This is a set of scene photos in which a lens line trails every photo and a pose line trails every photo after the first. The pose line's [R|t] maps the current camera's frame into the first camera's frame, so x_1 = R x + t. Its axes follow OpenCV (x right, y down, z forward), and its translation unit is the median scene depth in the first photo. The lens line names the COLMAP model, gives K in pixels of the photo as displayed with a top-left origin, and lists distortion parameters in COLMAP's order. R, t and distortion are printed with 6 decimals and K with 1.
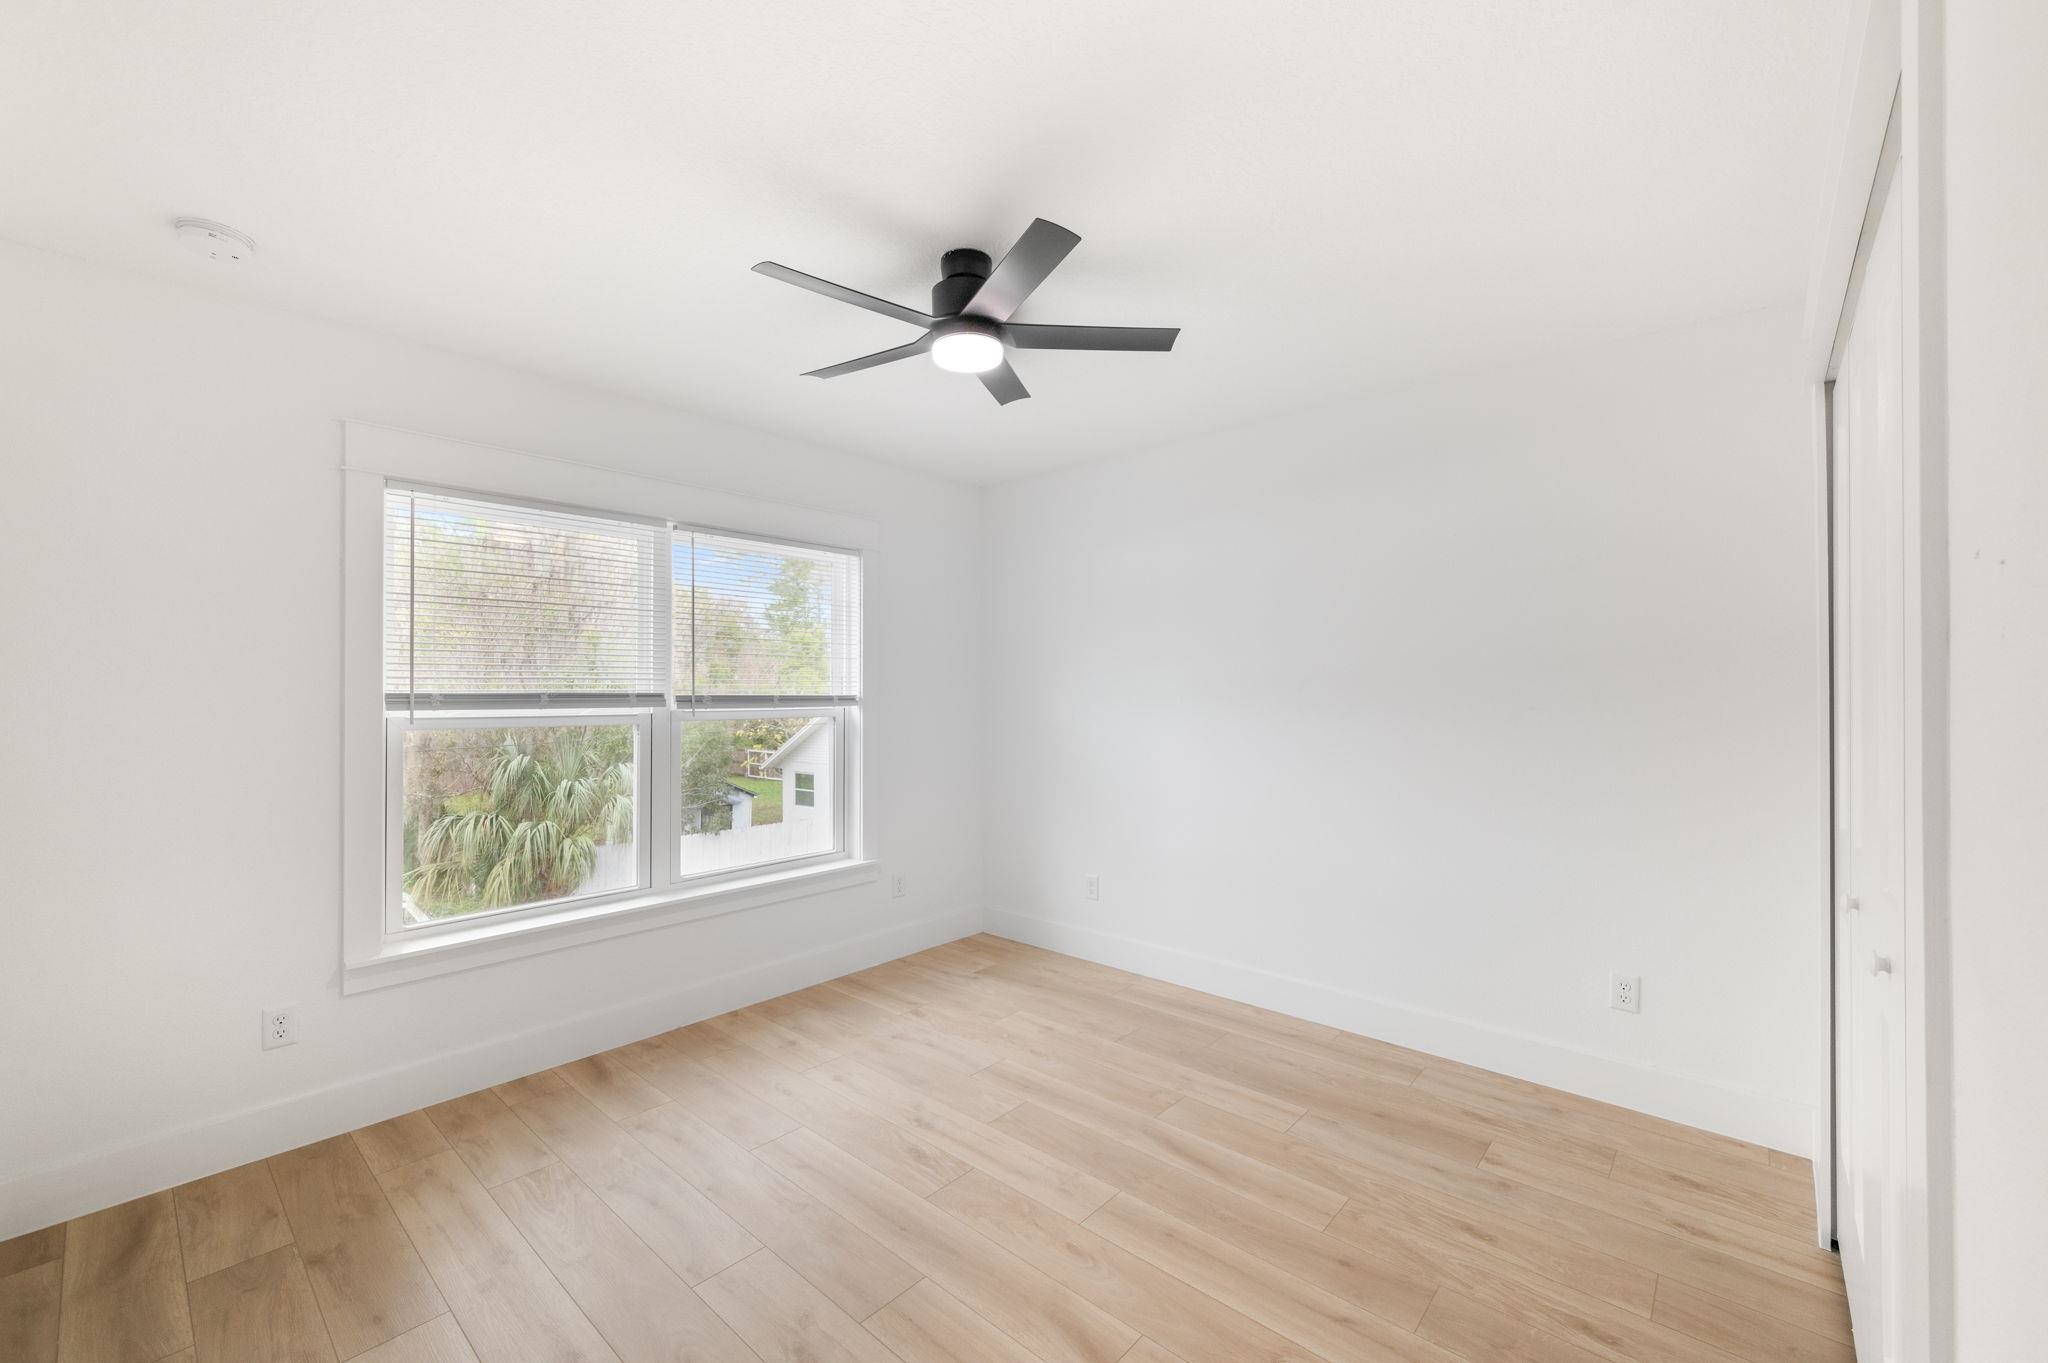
lens RADIAL K [[820.1, 0, 1003.7], [0, 820.1, 687.4], [0, 0, 1]] dist [0.001979, 0.000259]
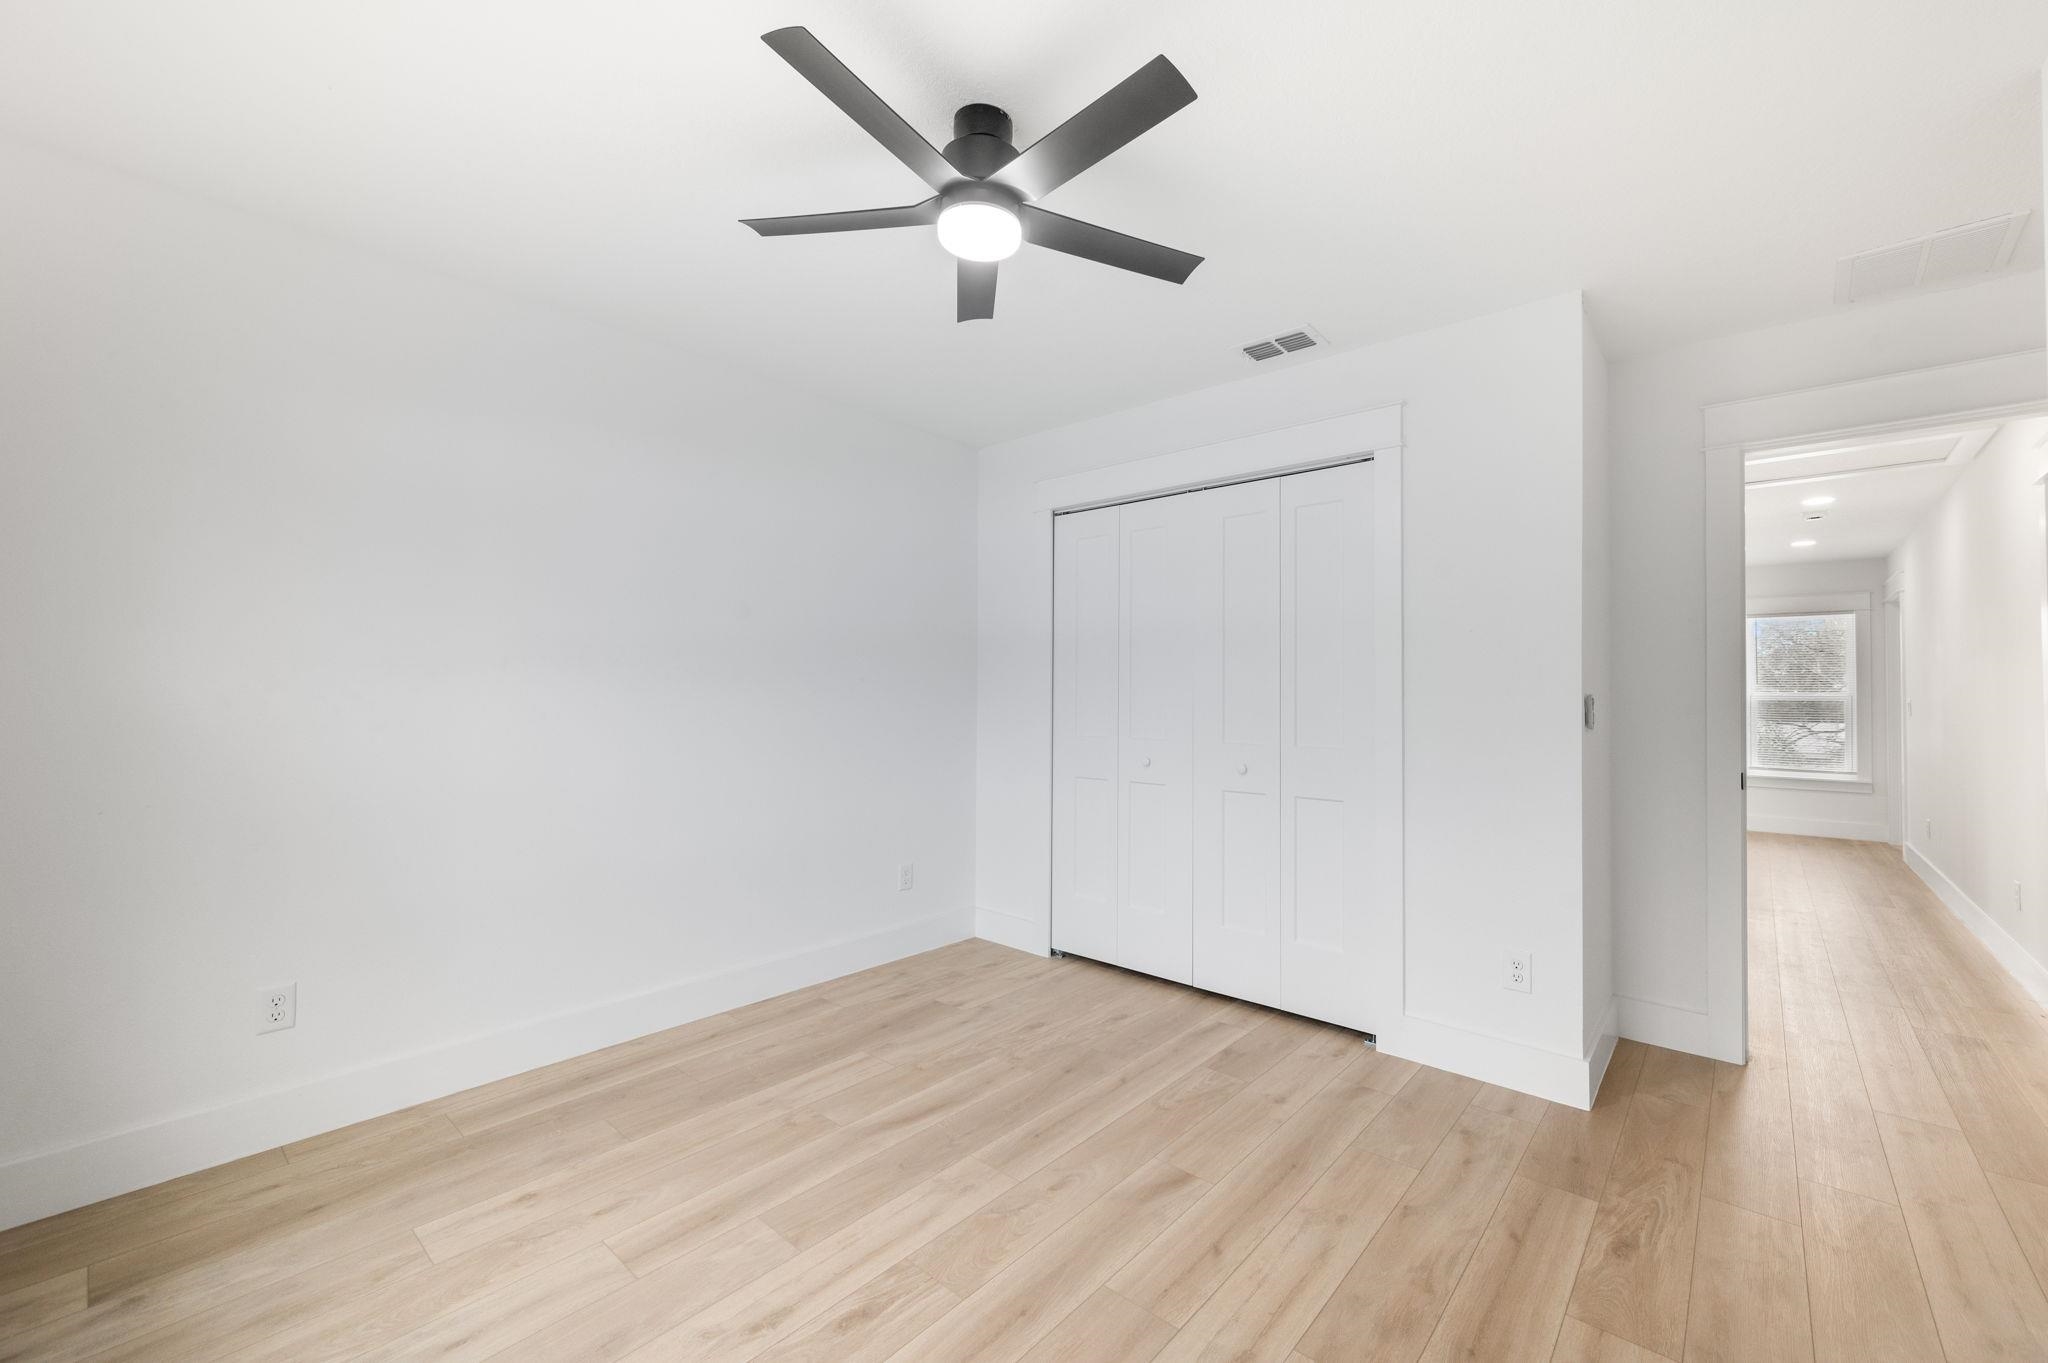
lens RADIAL K [[820.1, 0, 1003.7], [0, 820.1, 688.6], [0, 0, 1]] dist [0.001979, 0.000259]
pose [[-0.001462, 0.007959, 0.999967, -0.771471], [-0.012432, 0.999891, -0.007976, 0.020410], [-0.999922, -0.012443, -0.001363, 0.817830]]
